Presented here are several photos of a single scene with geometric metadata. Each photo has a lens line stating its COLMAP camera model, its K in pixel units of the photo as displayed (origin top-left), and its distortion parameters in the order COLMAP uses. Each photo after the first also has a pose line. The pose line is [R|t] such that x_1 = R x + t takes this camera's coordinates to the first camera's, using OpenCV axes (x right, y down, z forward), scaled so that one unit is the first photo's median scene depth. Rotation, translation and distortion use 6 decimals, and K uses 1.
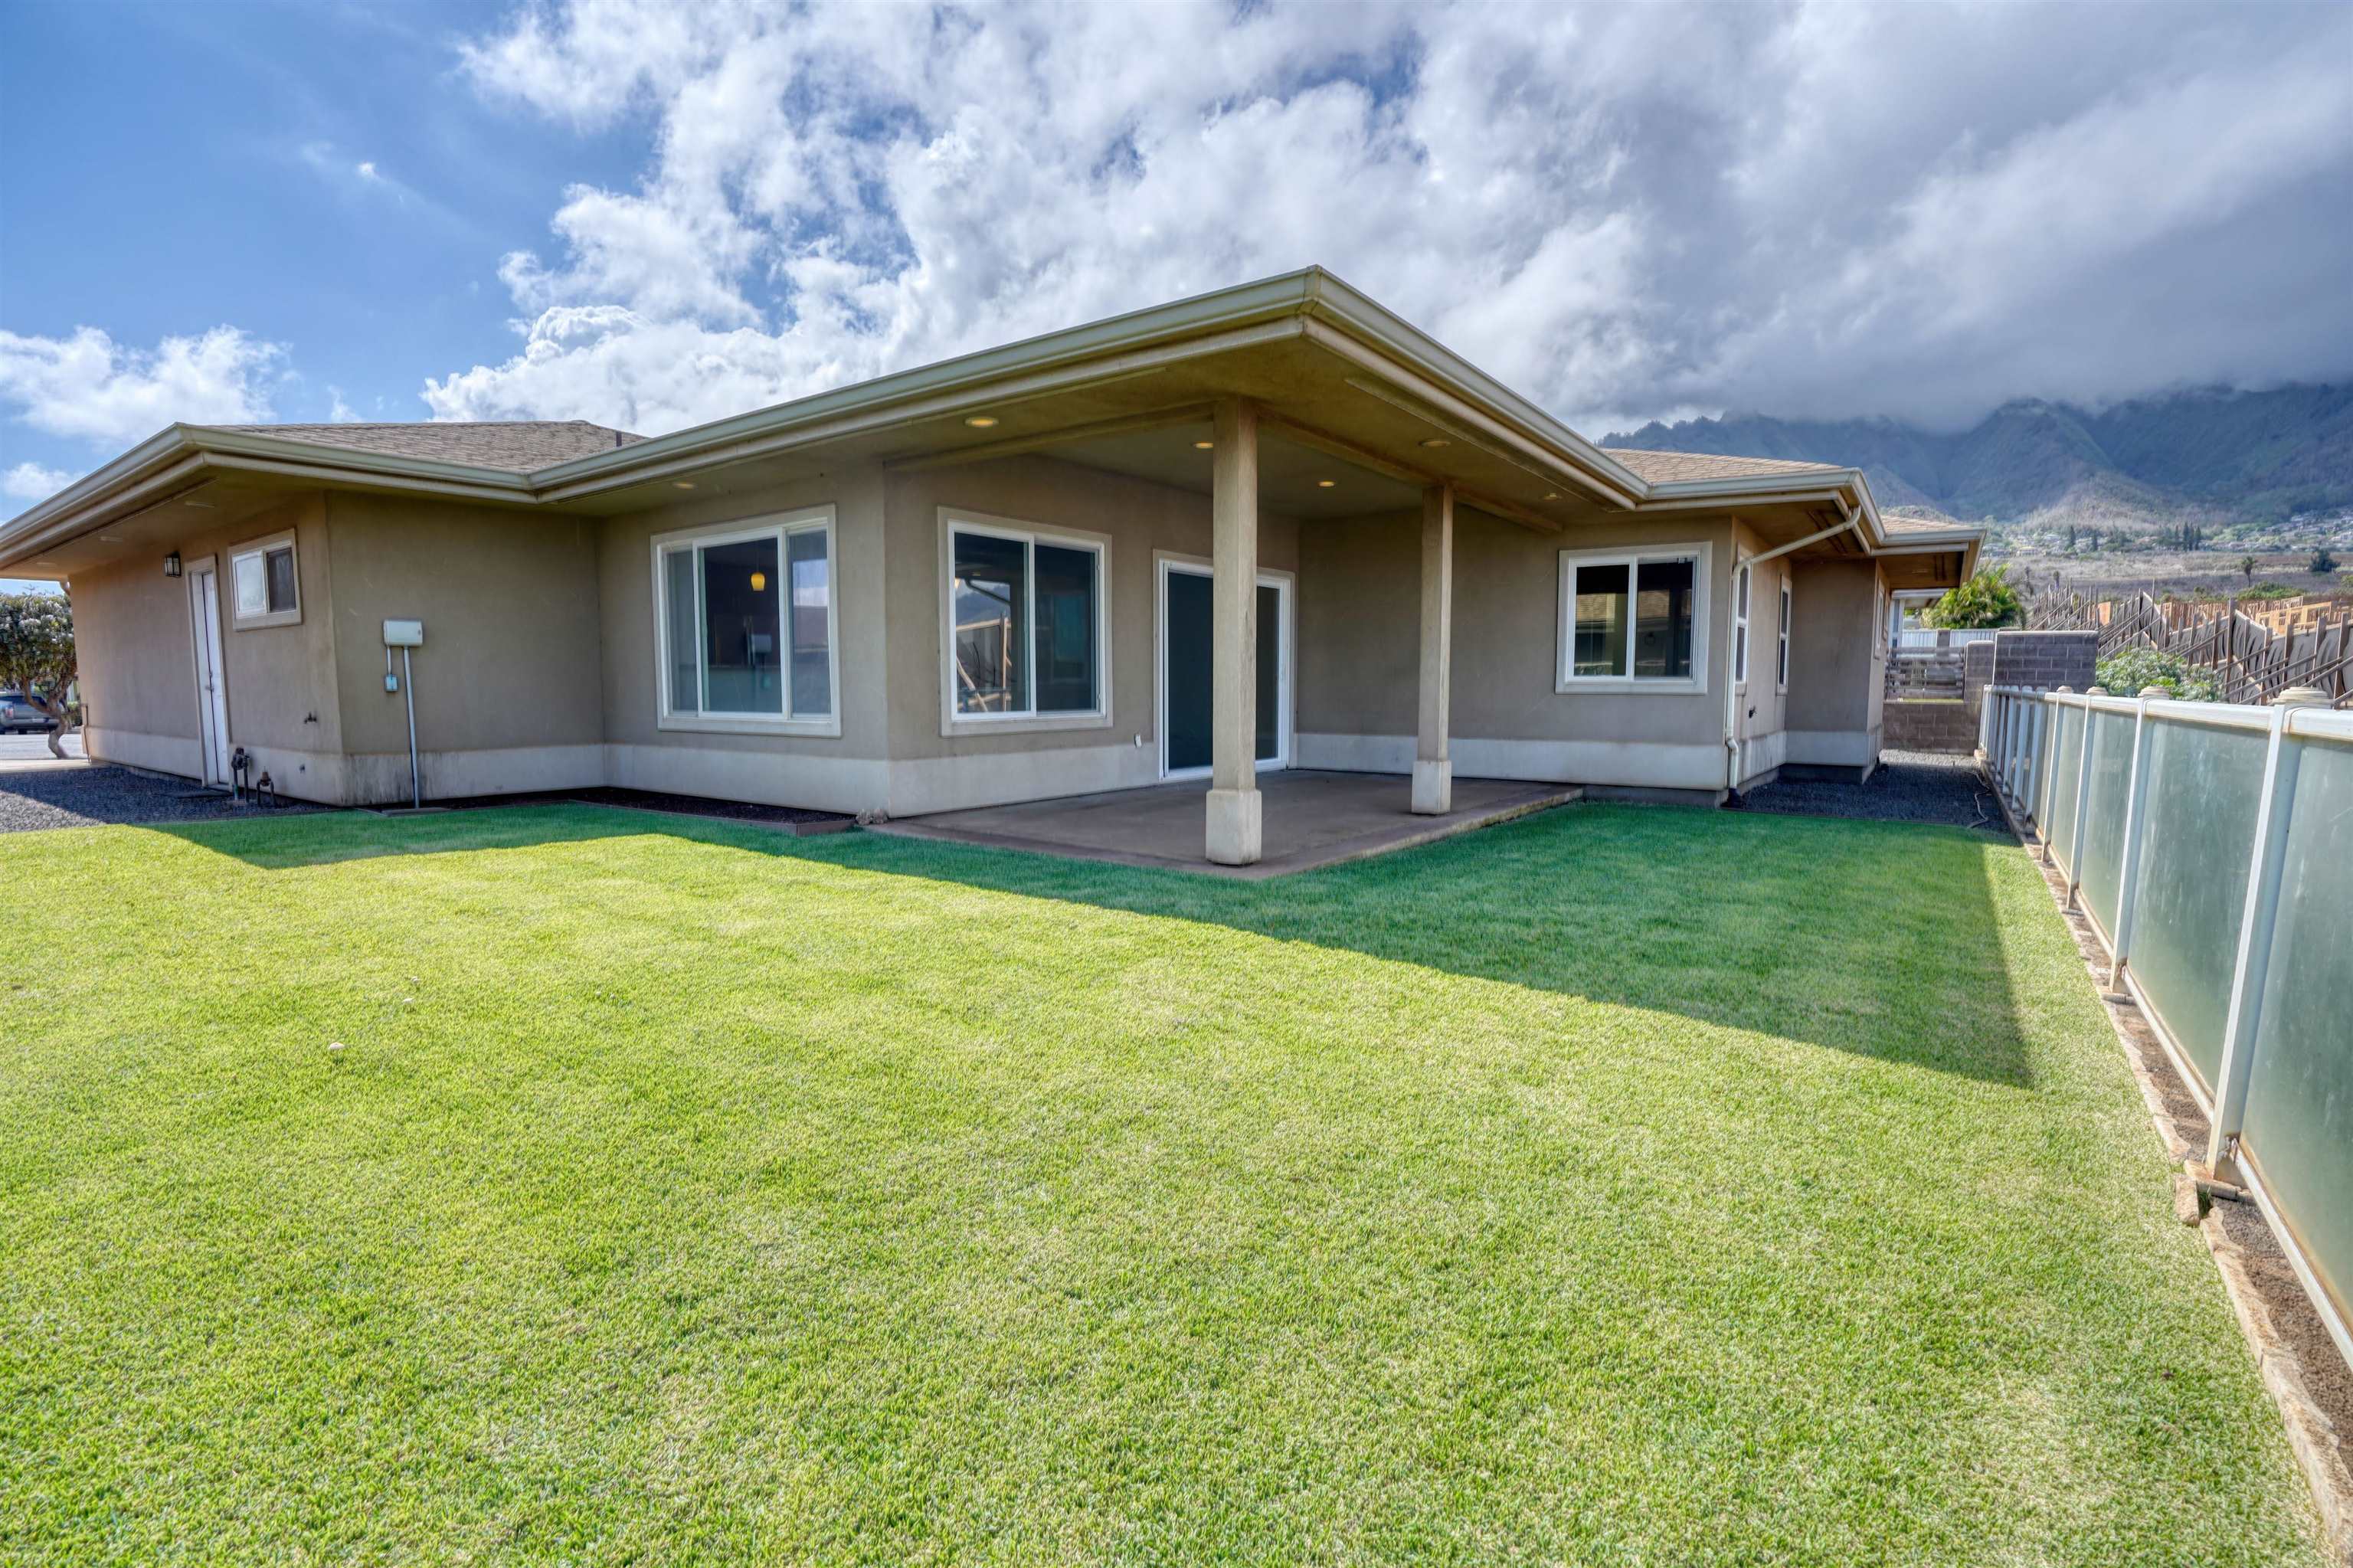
lens RADIAL K [[1096.9, 0, 1166.6], [0, 1096.9, 784.3], [0, 0, 1]] dist [-0.035523, 0.006718]
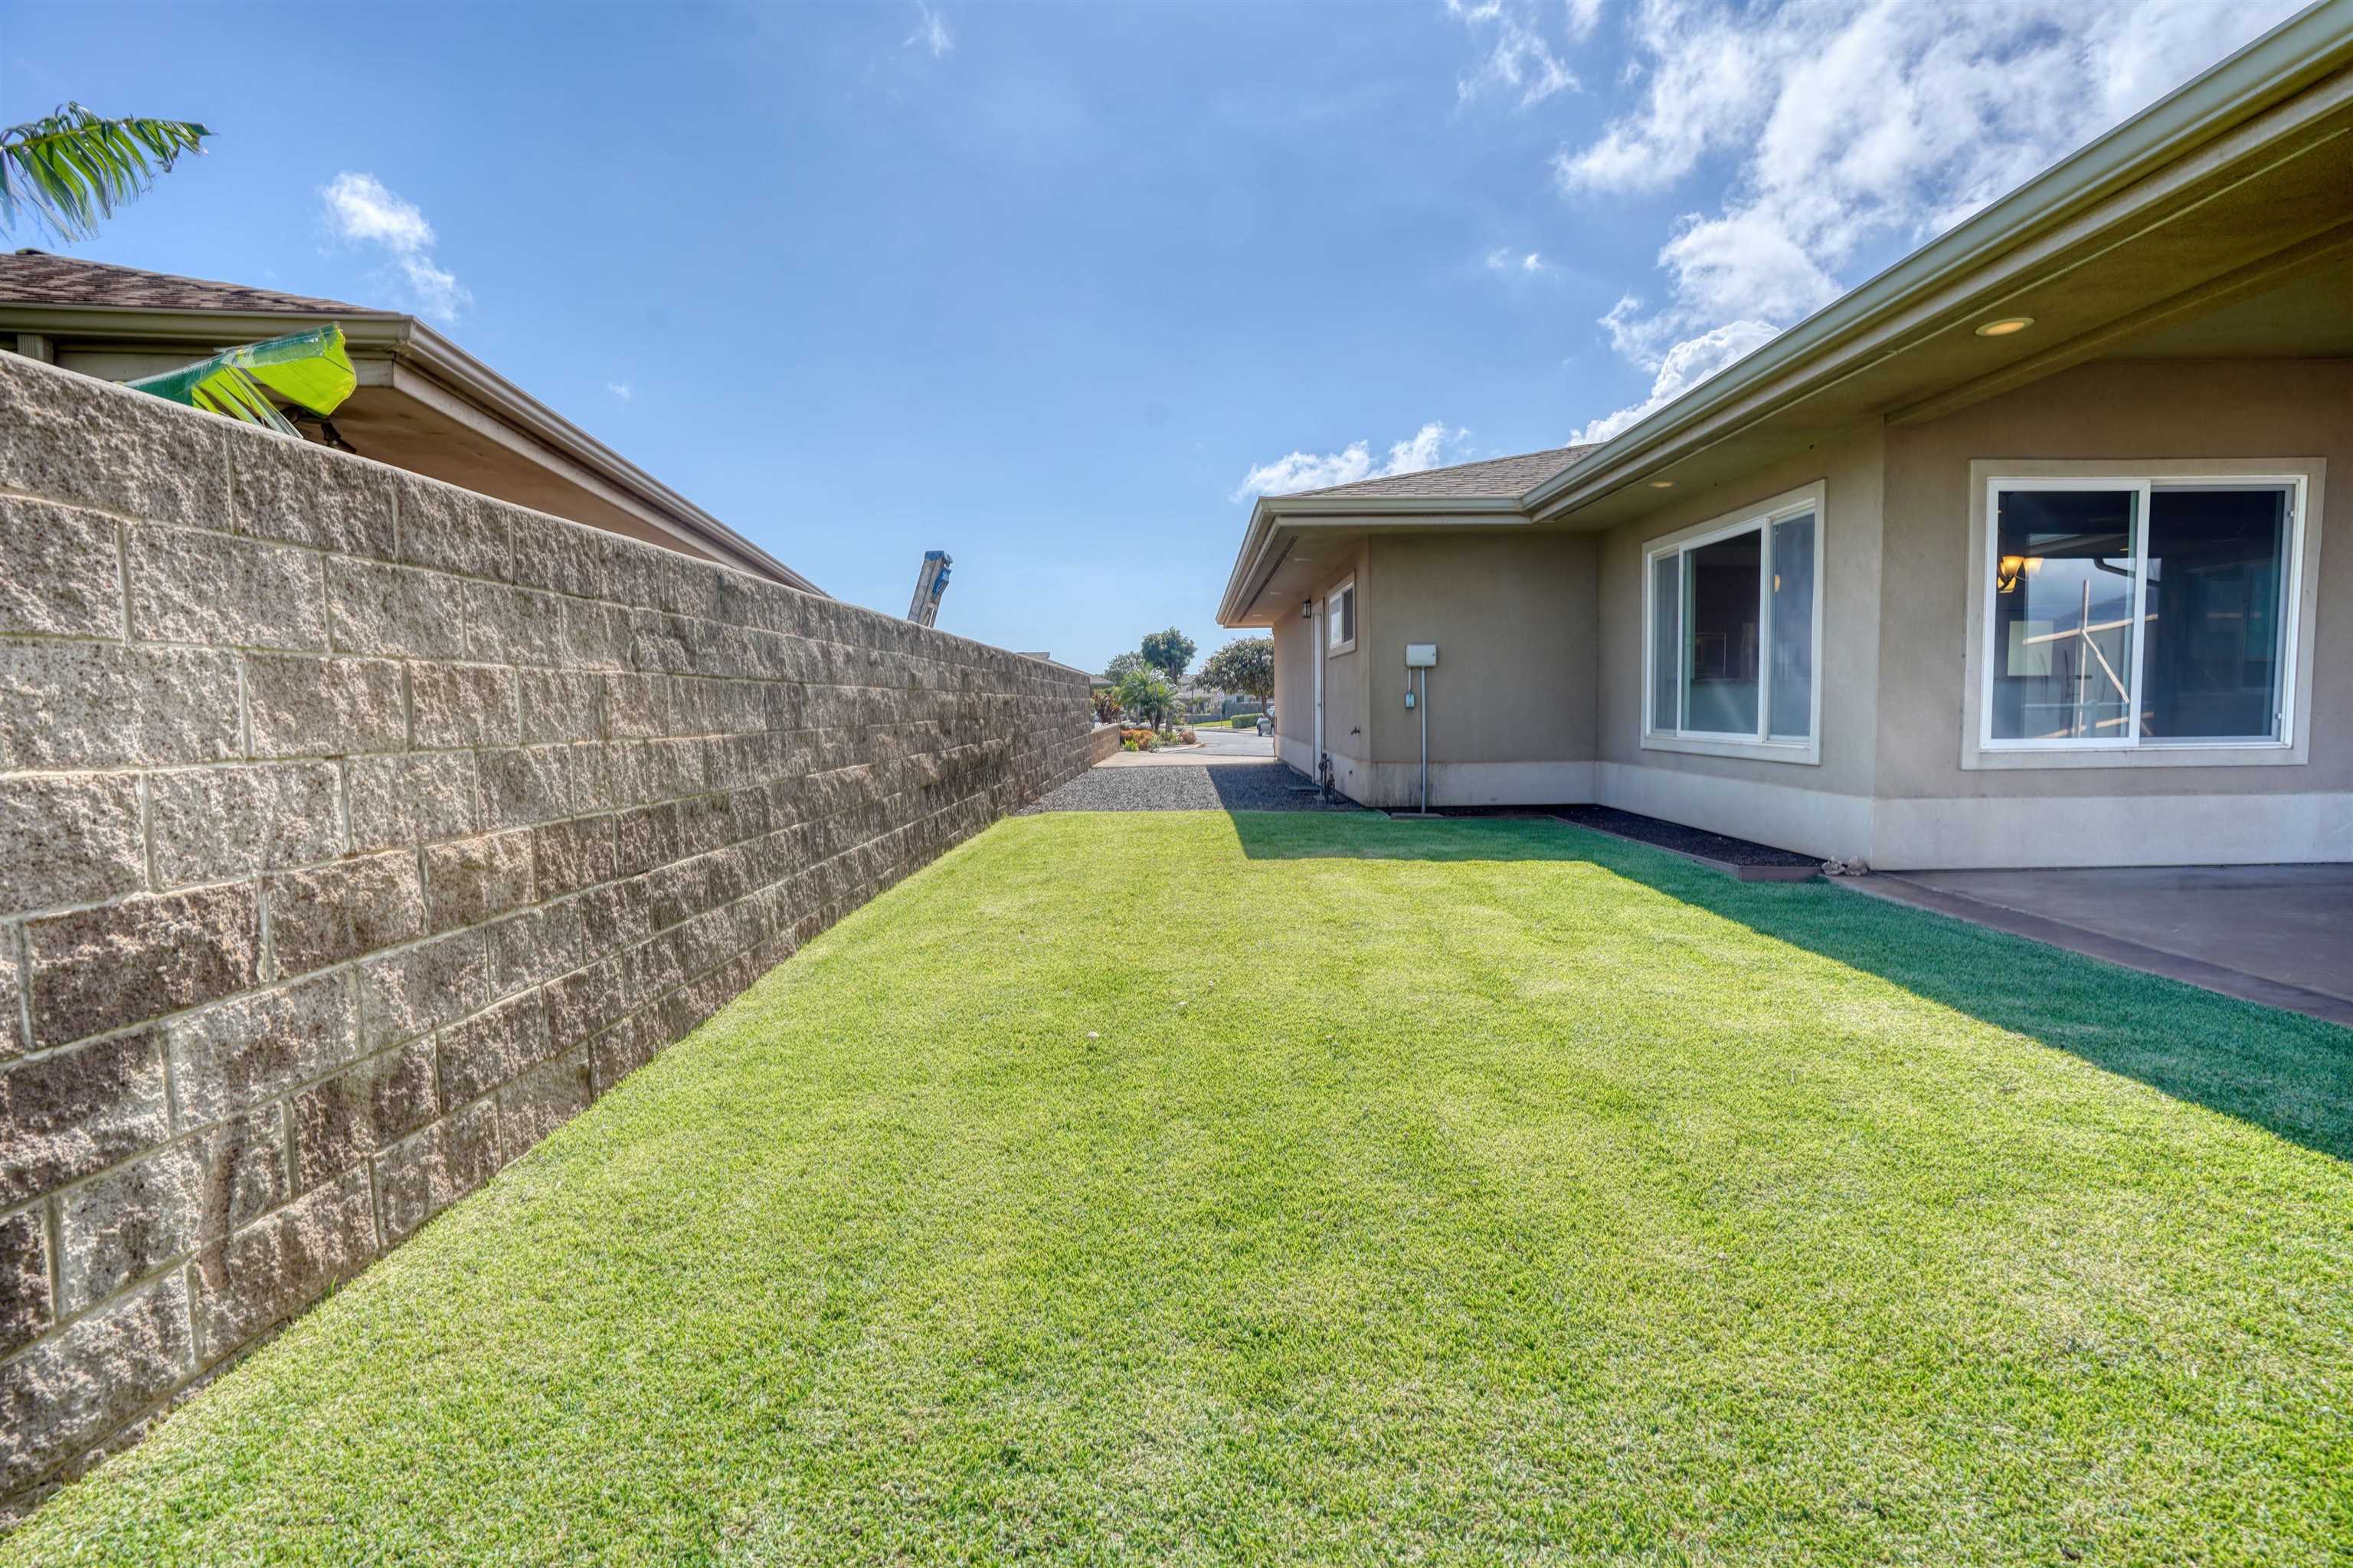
lens RADIAL K [[1096.9, 0, 1185.6], [0, 1096.9, 782.5], [0, 0, 1]] dist [-0.035523, 0.006718]
pose [[0.600535, 0.050217, -0.798020, 0.062142], [-0.061332, 0.997979, 0.016645, -0.014534], [0.797243, 0.038948, 0.602401, 0.138861]]
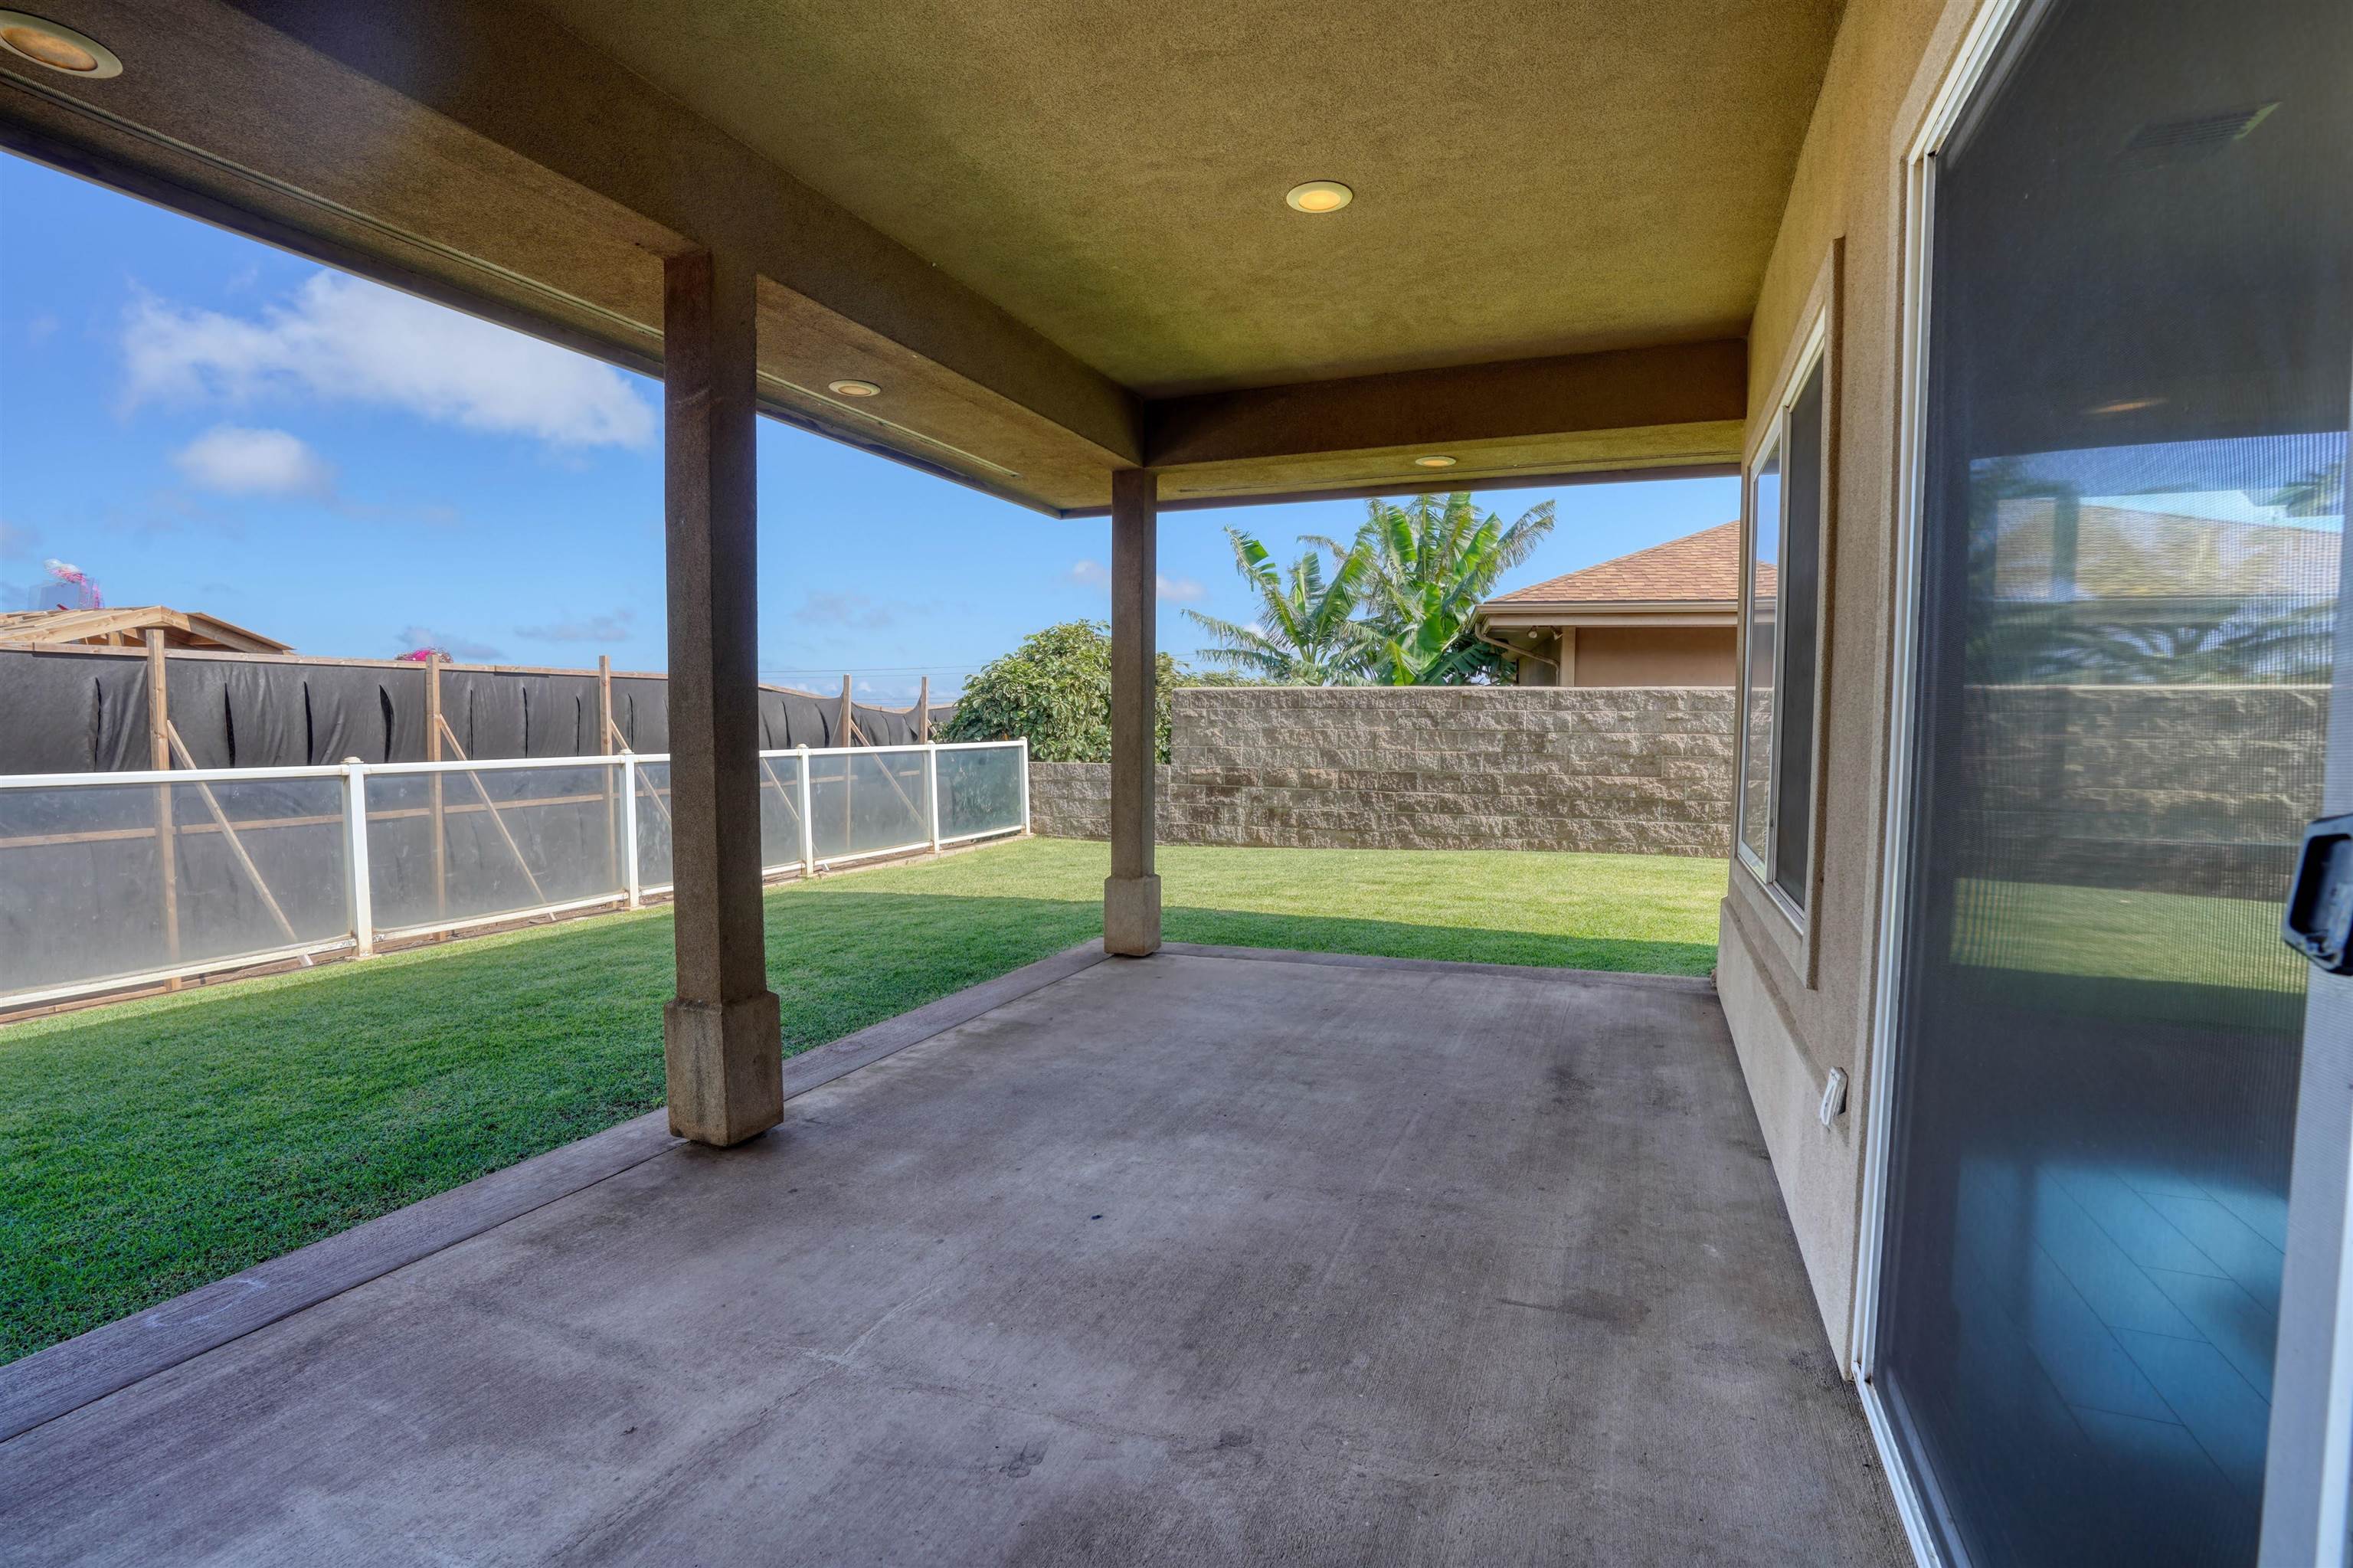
lens RADIAL K [[1096.9, 0, 1190.6], [0, 1096.9, 778.1], [0, 0, 1]] dist [-0.035523, 0.006718]
pose [[-0.966199, 0.003991, -0.257767, 0.196689], [-0.031980, 0.990301, 0.135206, -0.150664], [0.255807, 0.138880, -0.956700, 1.438924]]
